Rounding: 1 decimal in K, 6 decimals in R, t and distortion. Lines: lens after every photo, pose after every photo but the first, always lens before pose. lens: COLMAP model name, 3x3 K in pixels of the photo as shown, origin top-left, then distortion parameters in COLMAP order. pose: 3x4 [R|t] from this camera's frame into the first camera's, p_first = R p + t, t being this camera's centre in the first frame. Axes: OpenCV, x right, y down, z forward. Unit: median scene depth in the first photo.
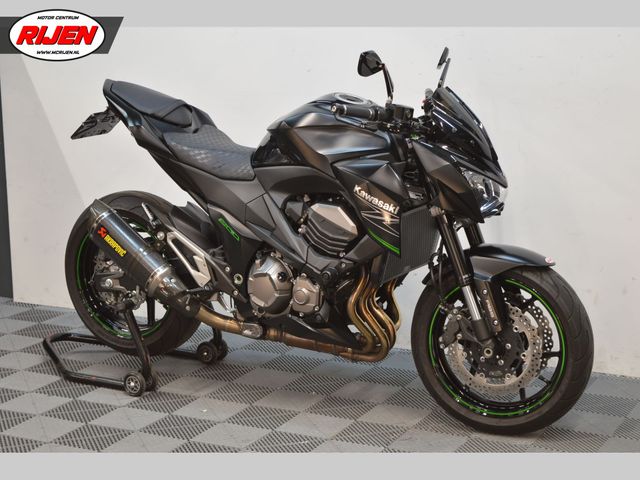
lens RADIAL K [[1304.2, 0, 320.0], [0, 1304.2, 240.0], [0, 0, 1]] dist [0.023719, -0.048979]
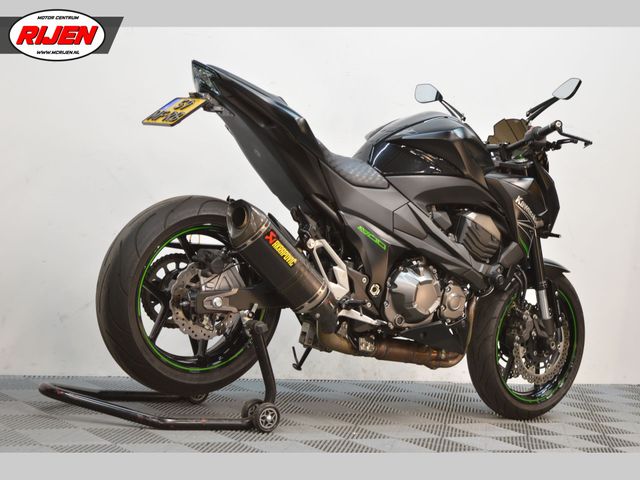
lens RADIAL K [[1304.2, 0, 320.0], [0, 1304.2, 240.0], [0, 0, 1]] dist [0.023719, -0.048979]
pose [[0.435881, 0.041631, 0.899041, -0.945110], [0.047905, 0.996440, -0.069366, 0.057794], [-0.898729, 0.073304, 0.432335, 0.619752]]
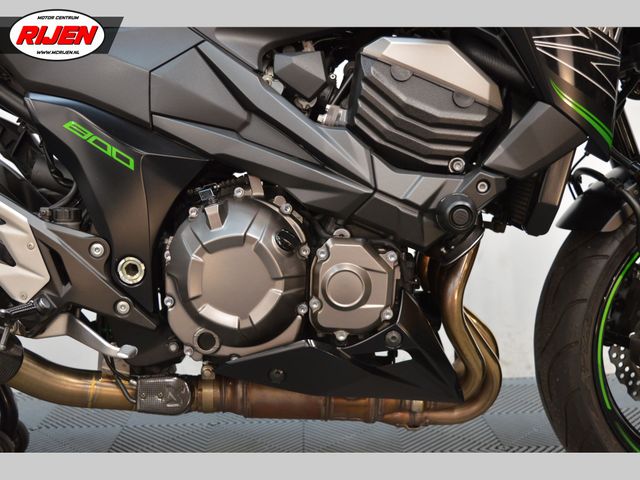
lens RADIAL K [[724.1, 0, 320.0], [0, 724.1, 240.0], [0, 0, 1]] dist [-0.026250, -0.032453]
pose [[0.877371, -0.064454, 0.475464, -0.116012], [0.102537, 0.993231, -0.054569, 0.038431], [-0.468728, 0.096630, 0.878041, 0.781241]]
